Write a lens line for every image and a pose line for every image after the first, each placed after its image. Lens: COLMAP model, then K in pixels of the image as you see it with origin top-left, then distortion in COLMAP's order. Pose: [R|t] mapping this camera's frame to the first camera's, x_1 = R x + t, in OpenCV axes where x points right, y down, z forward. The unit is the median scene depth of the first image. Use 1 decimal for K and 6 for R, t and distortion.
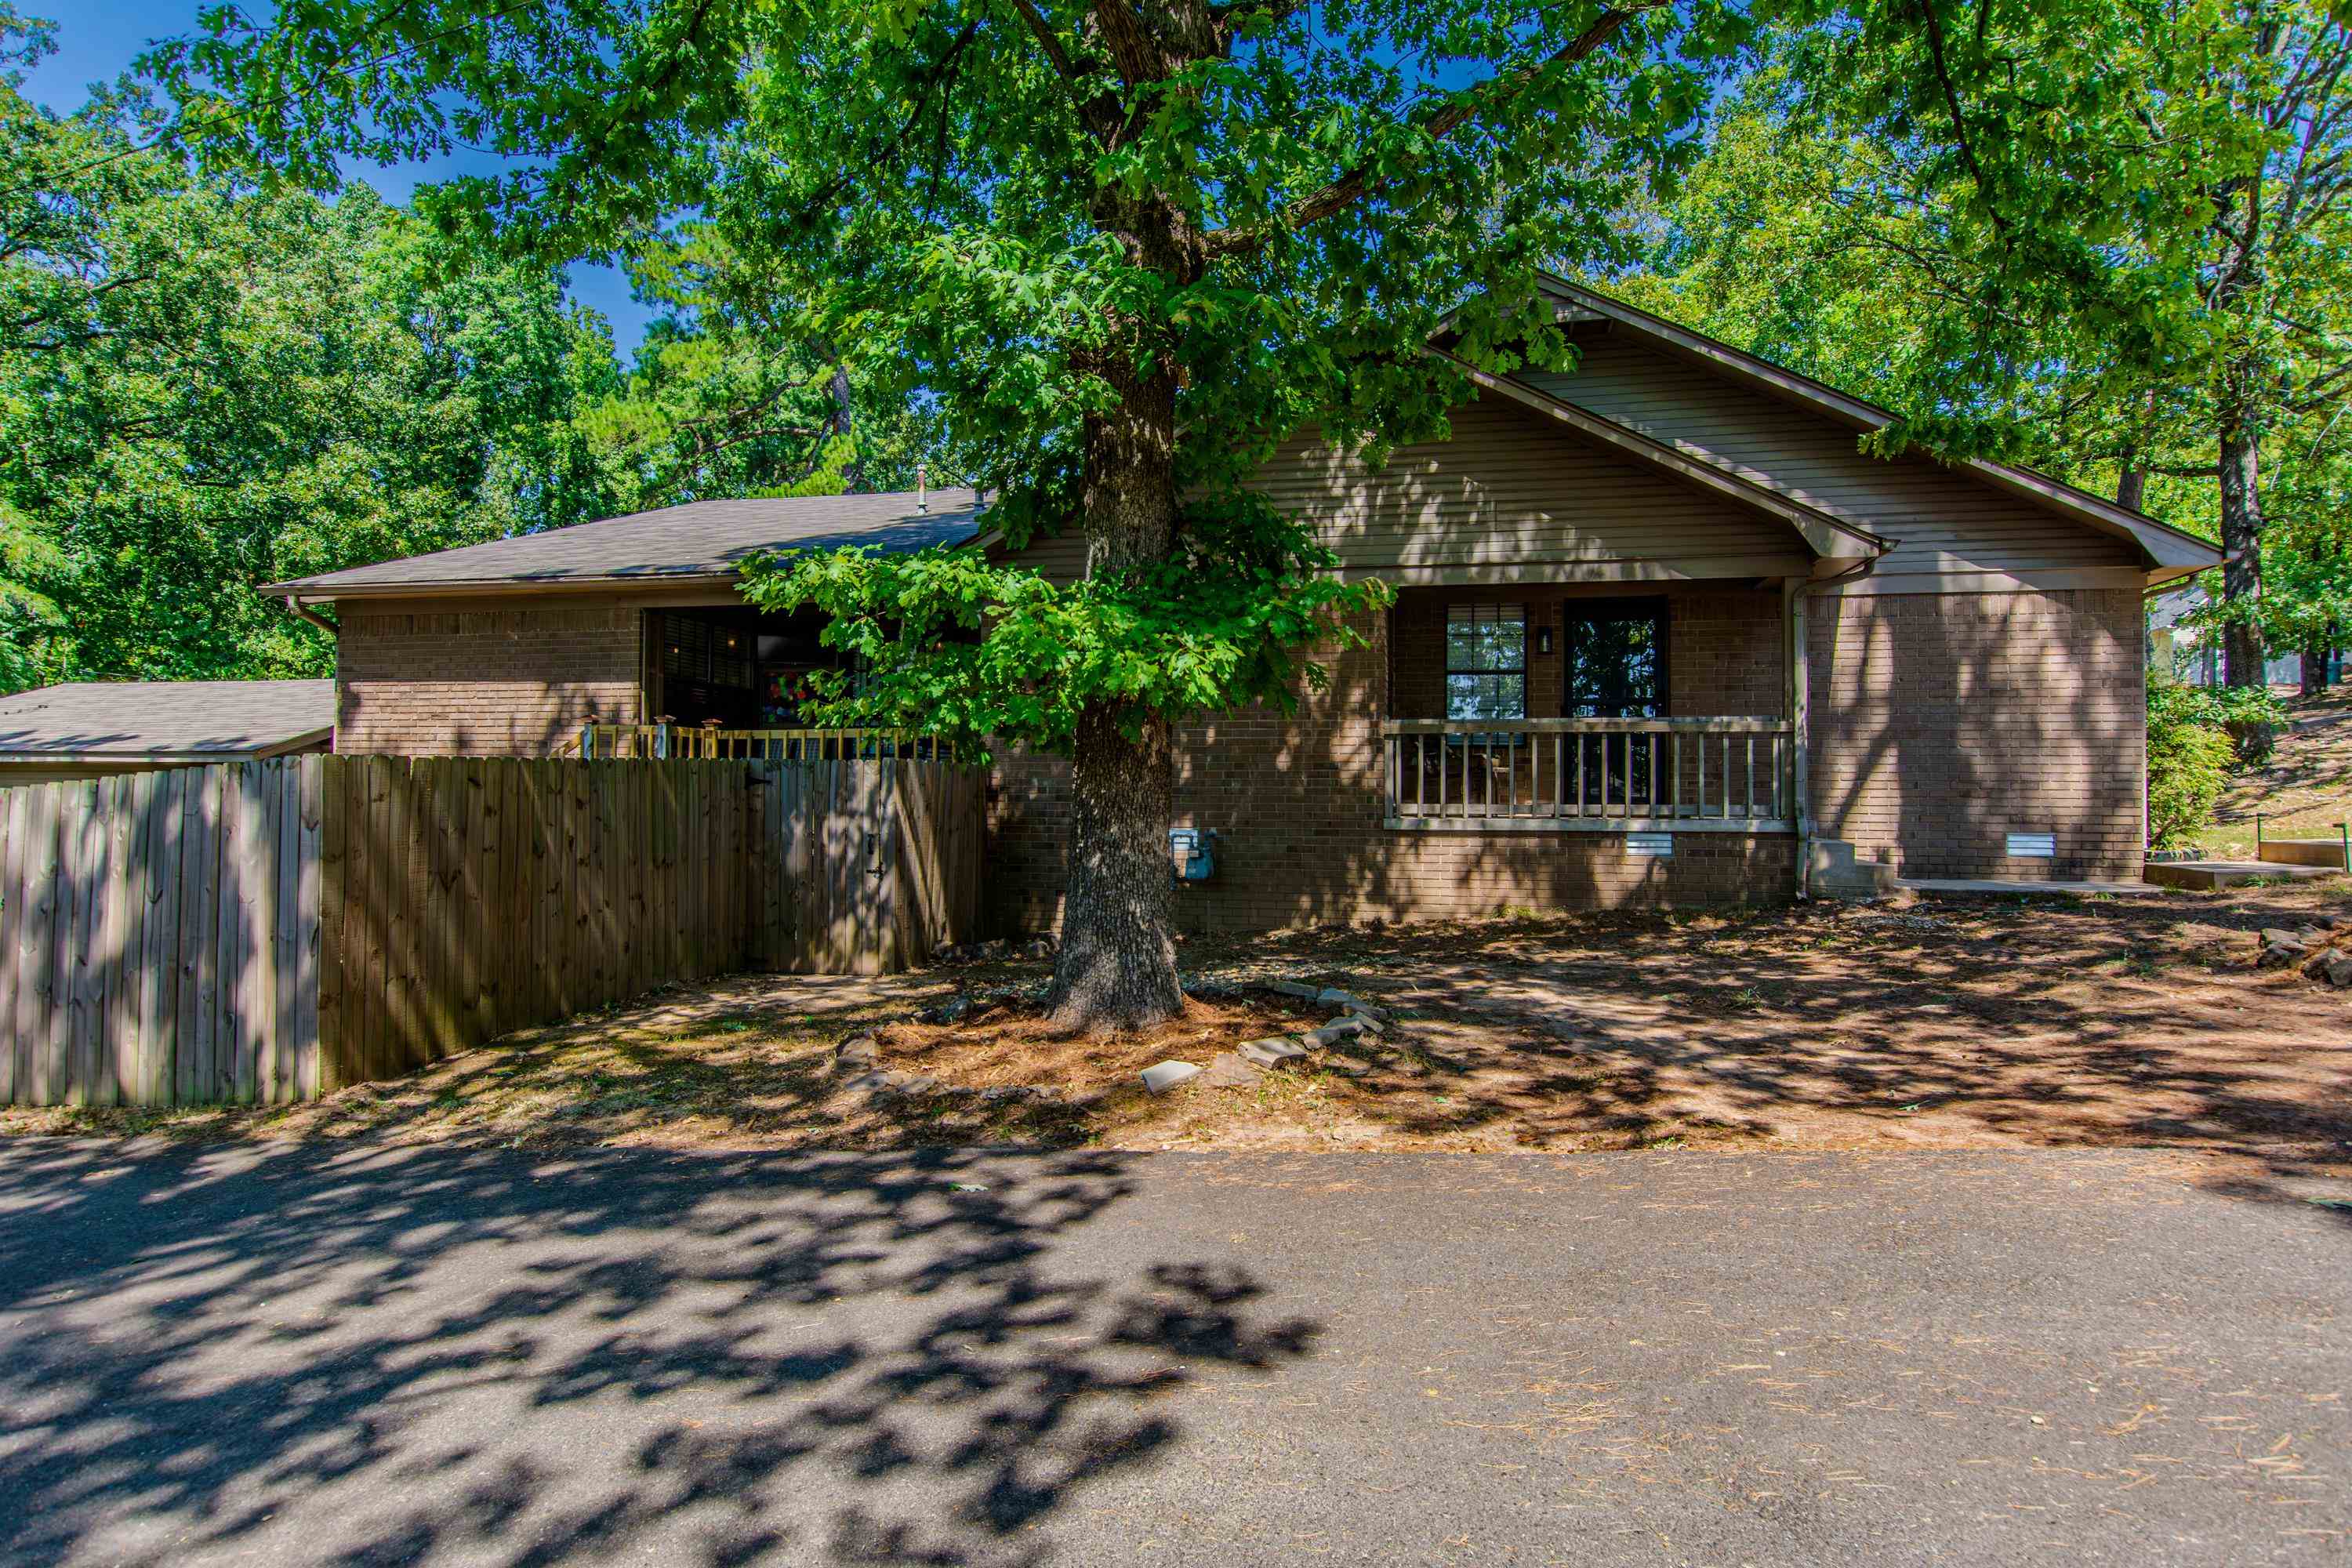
lens RADIAL K [[1267.5, 0, 1168.1], [0, 1267.5, 776.6], [0, 0, 1]] dist [-0.002232, -0.001765]
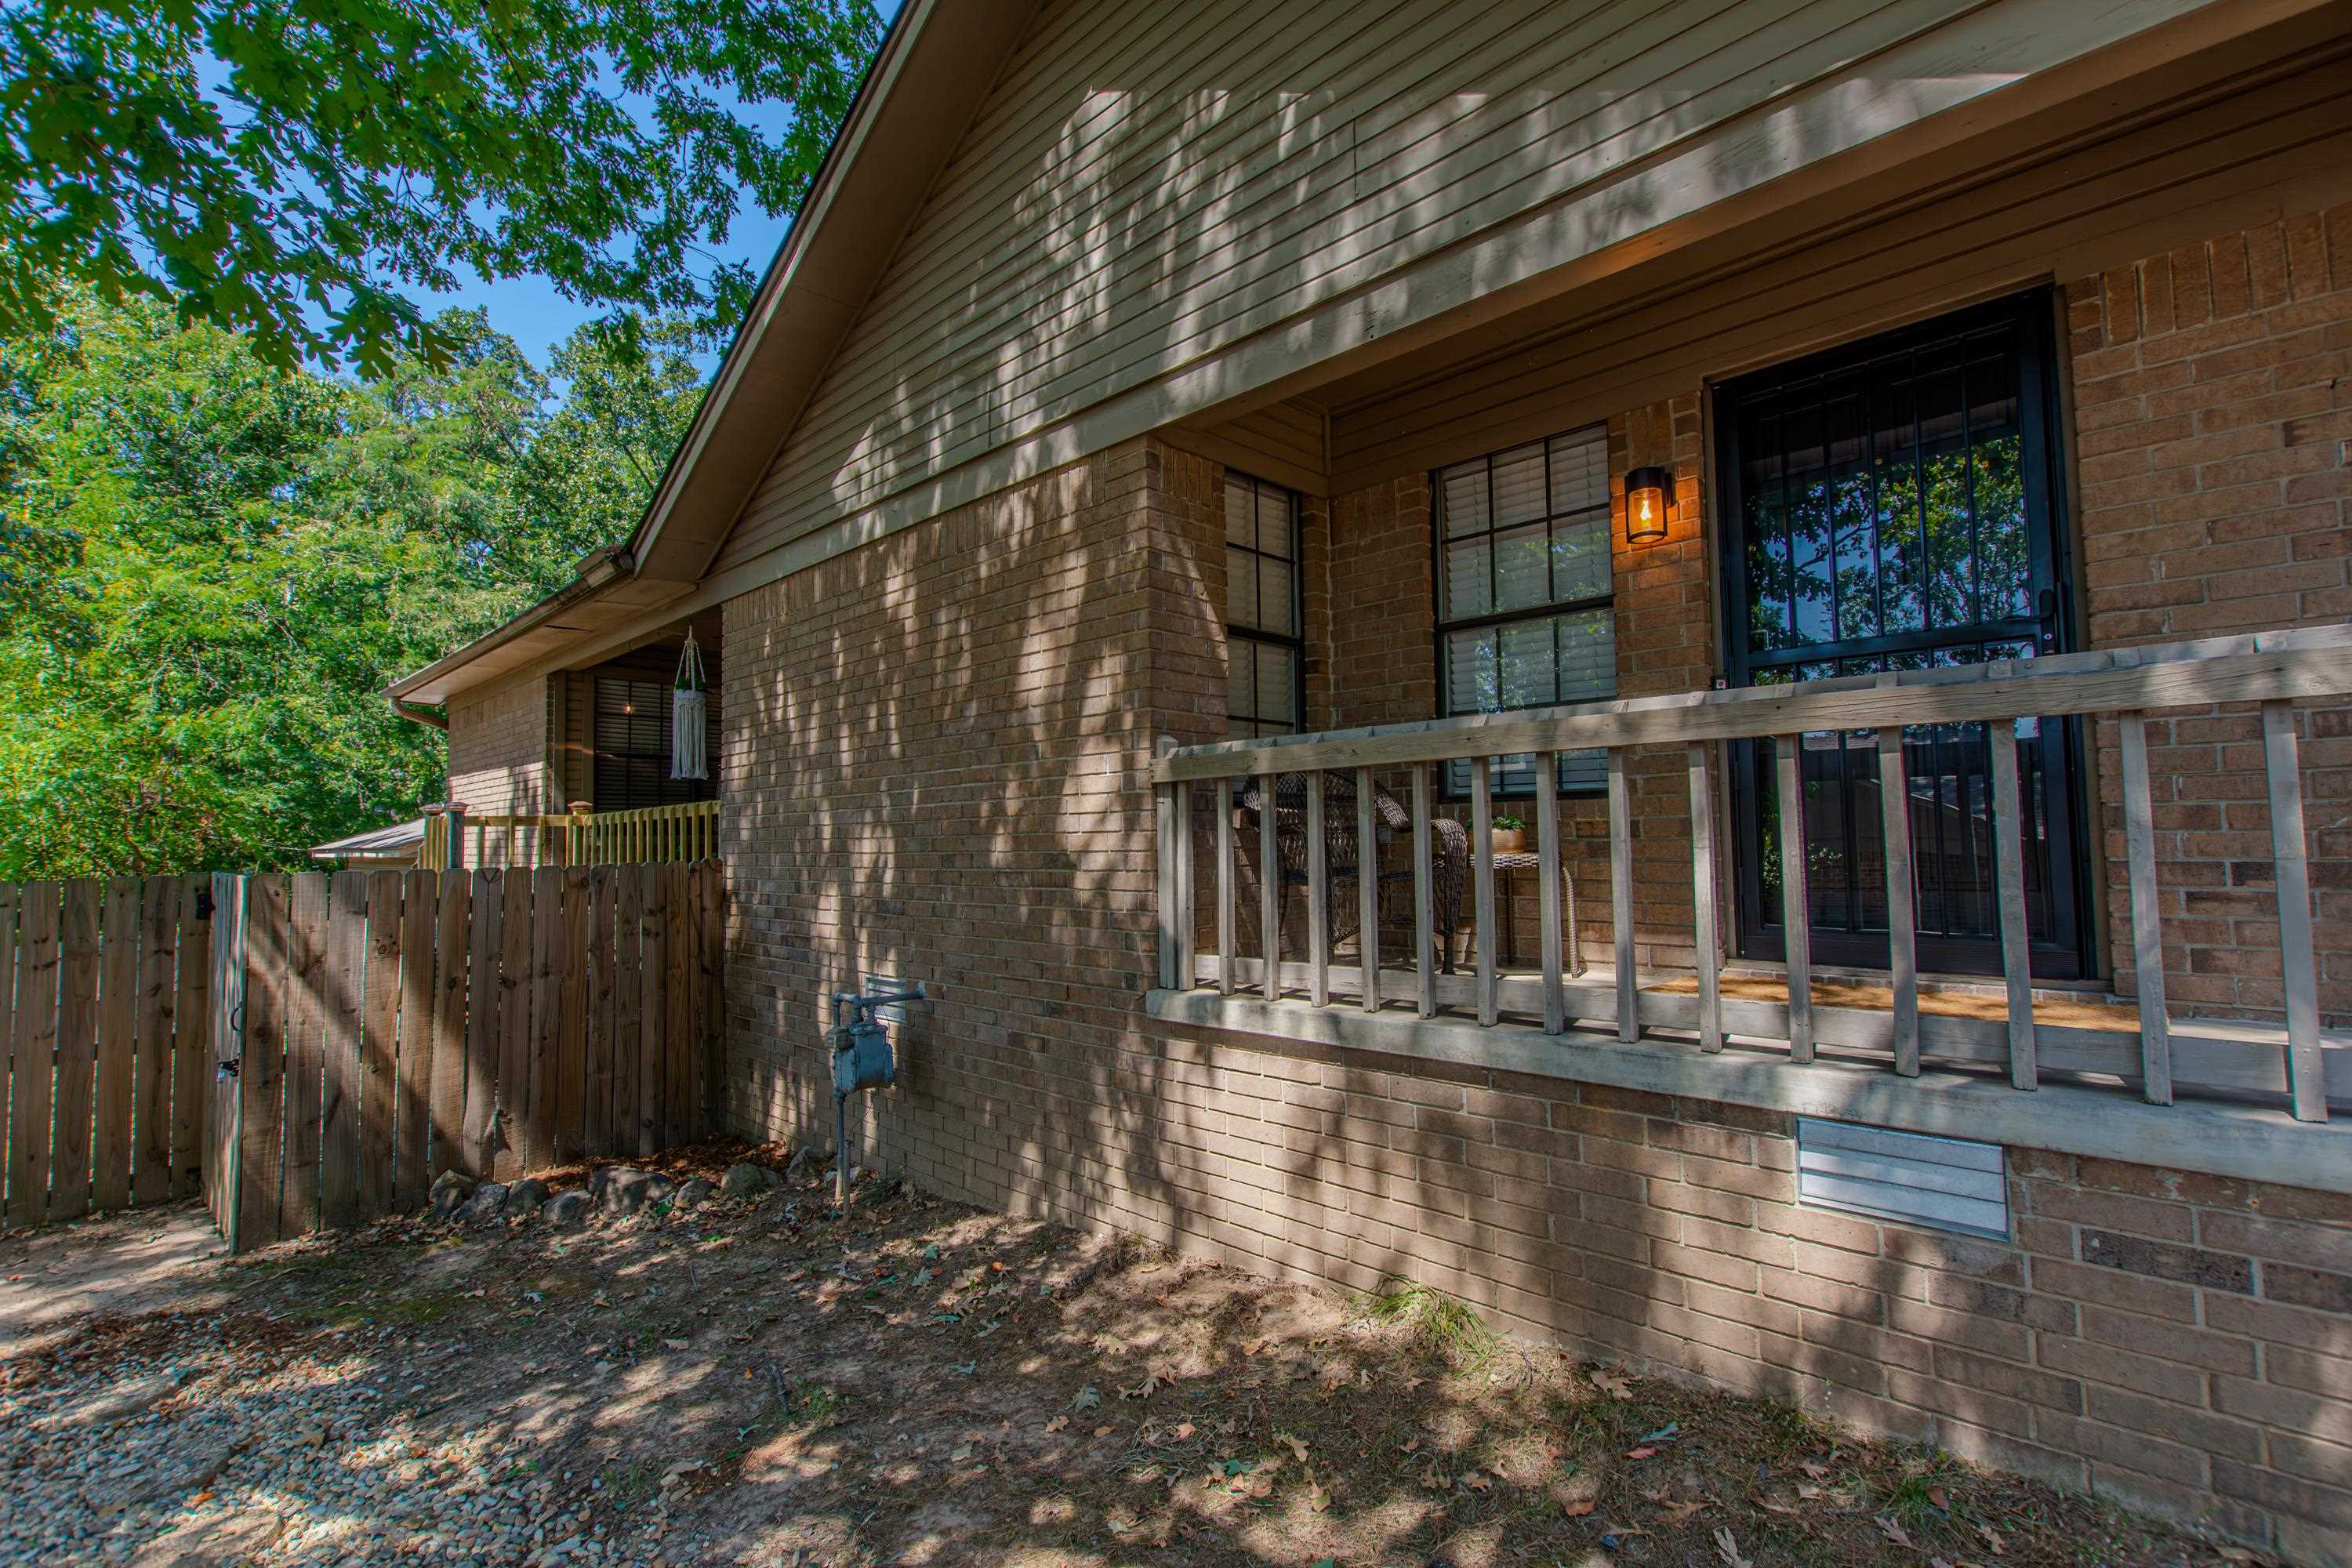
lens RADIAL K [[1020.1, 0, 1176.6], [0, 1020.1, 787.8], [0, 0, 1]] dist [0.002029, 0.000254]
pose [[0.862997, -0.047369, -0.502984, 0.354241], [0.034207, 0.998789, -0.035372, -0.019874], [0.504050, 0.013321, 0.863572, 0.729506]]
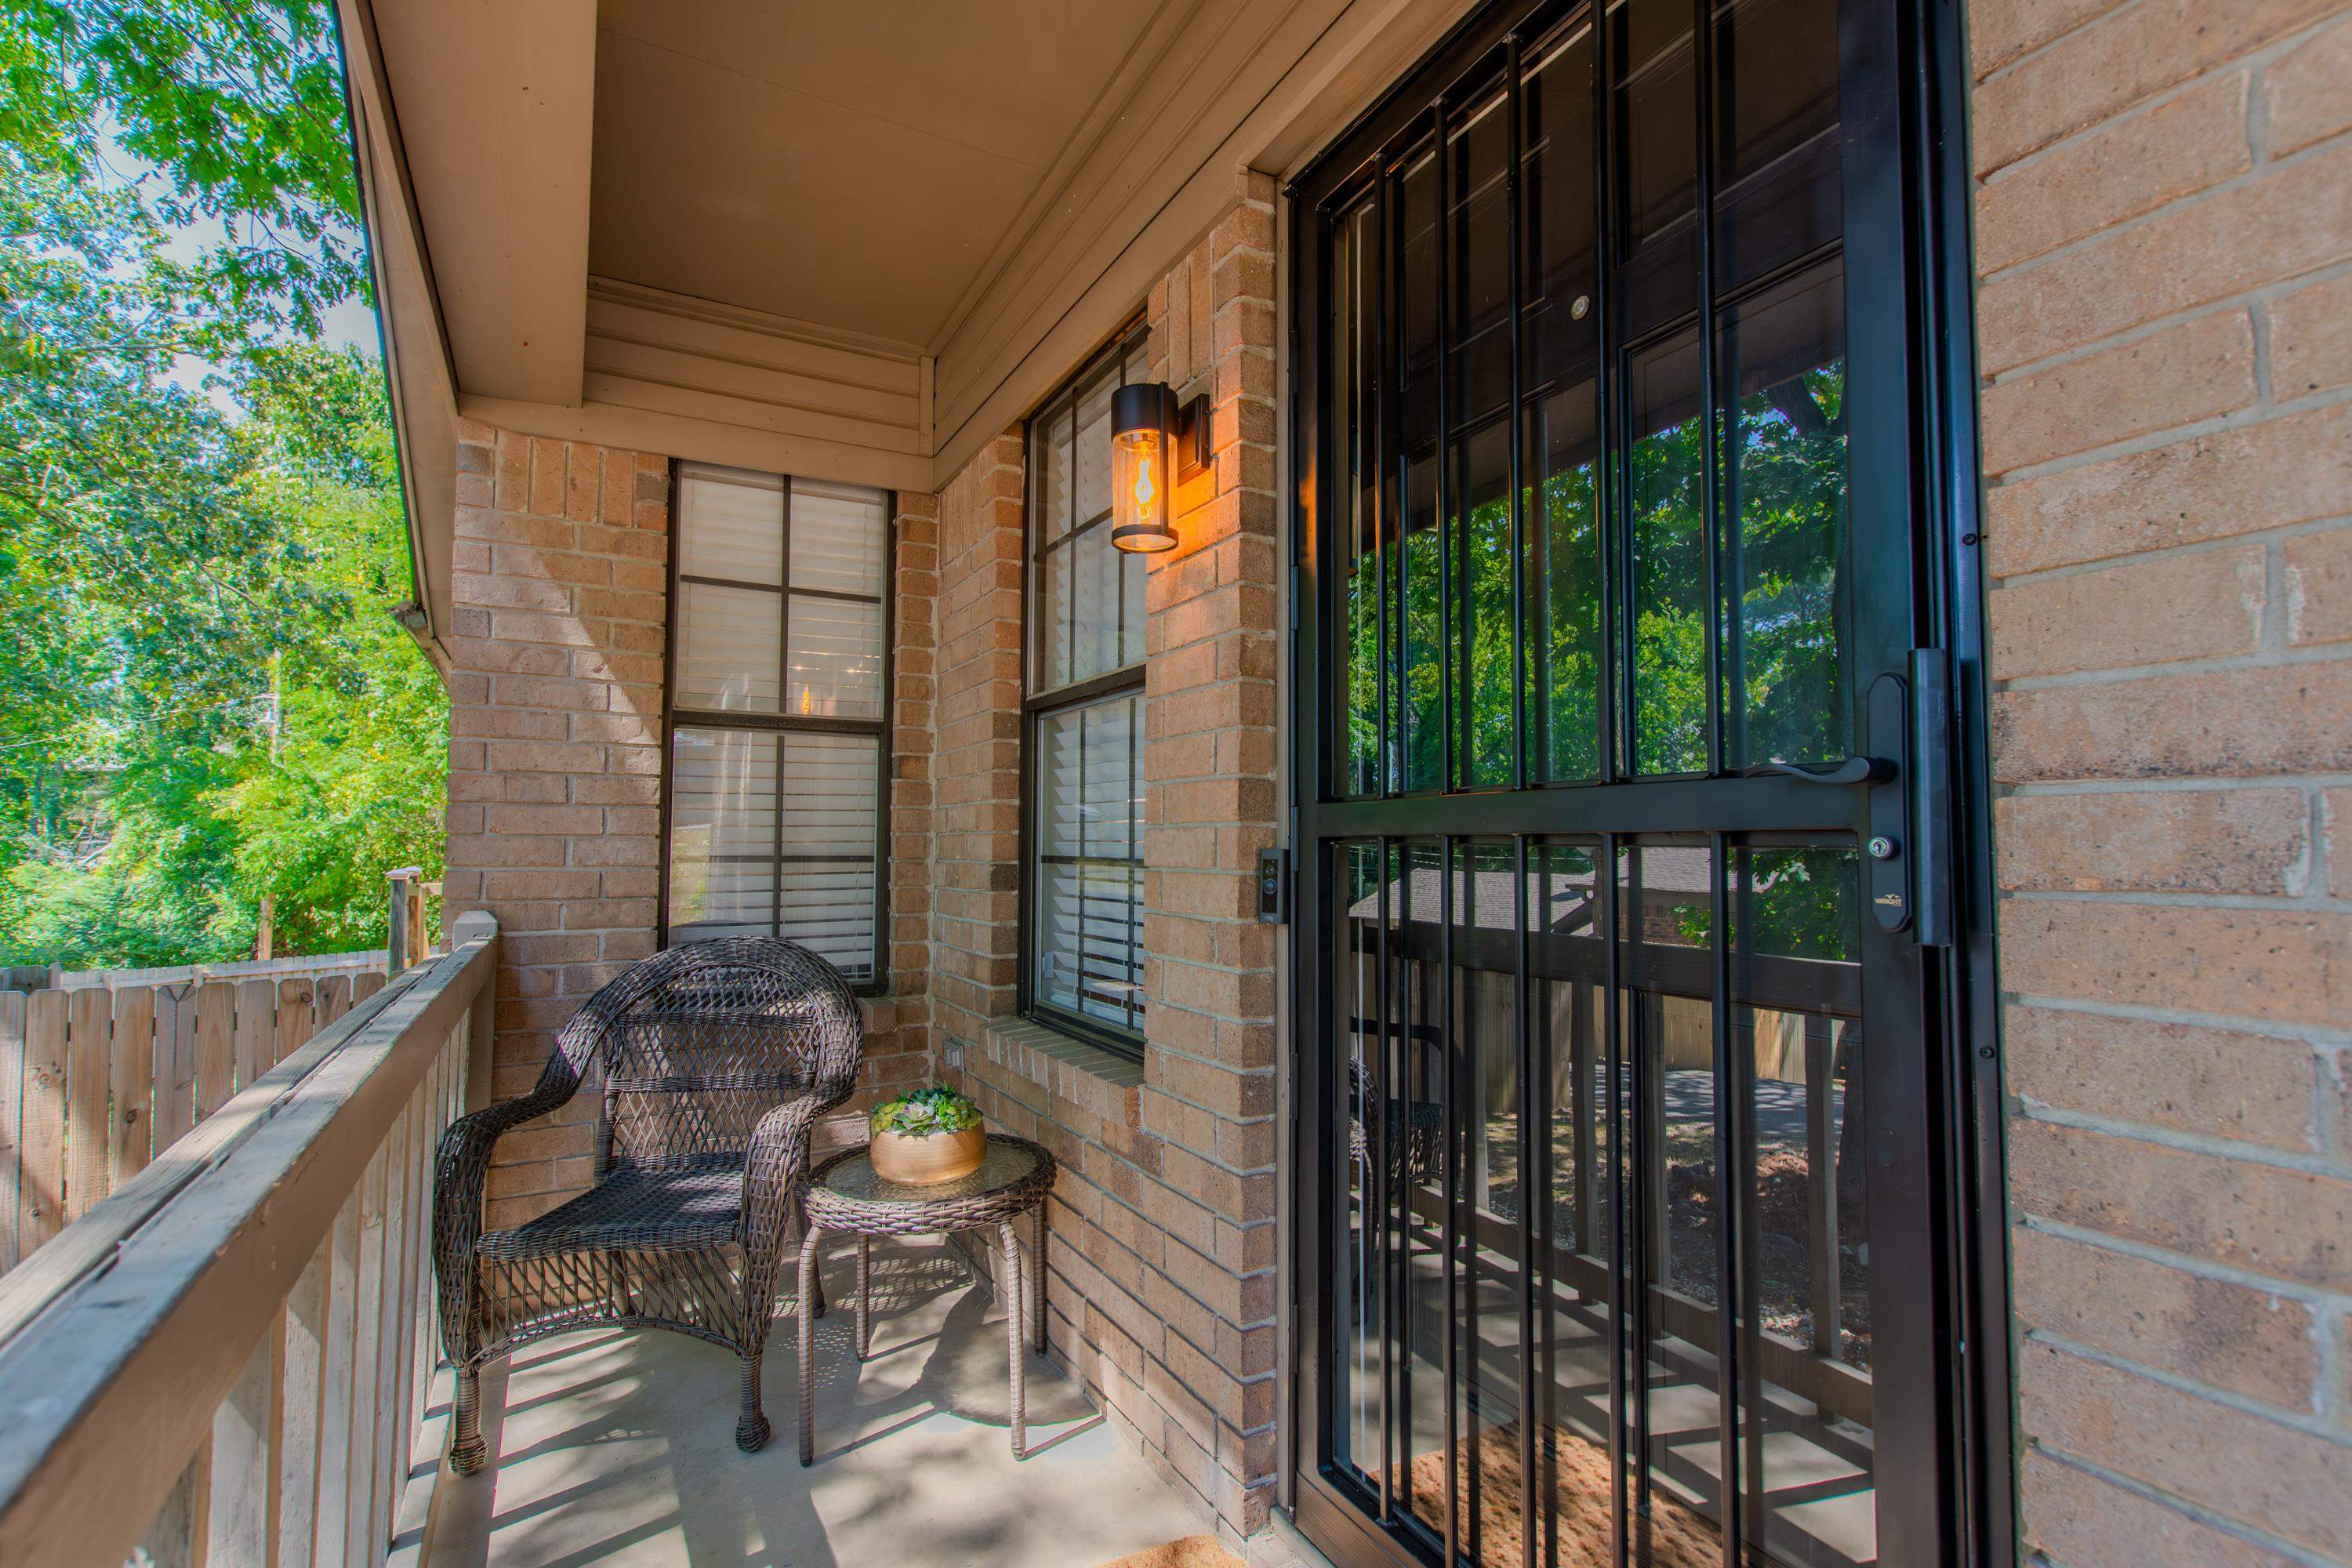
lens RADIAL K [[1063.5, 0, 1181.4], [0, 1063.5, 782.1], [0, 0, 1]] dist [0.001127, 0.000942]
pose [[0.680774, -0.049890, -0.730793, 0.426761], [0.011031, 0.998263, -0.057874, -0.059309], [0.732411, 0.031338, 0.680142, 0.962304]]
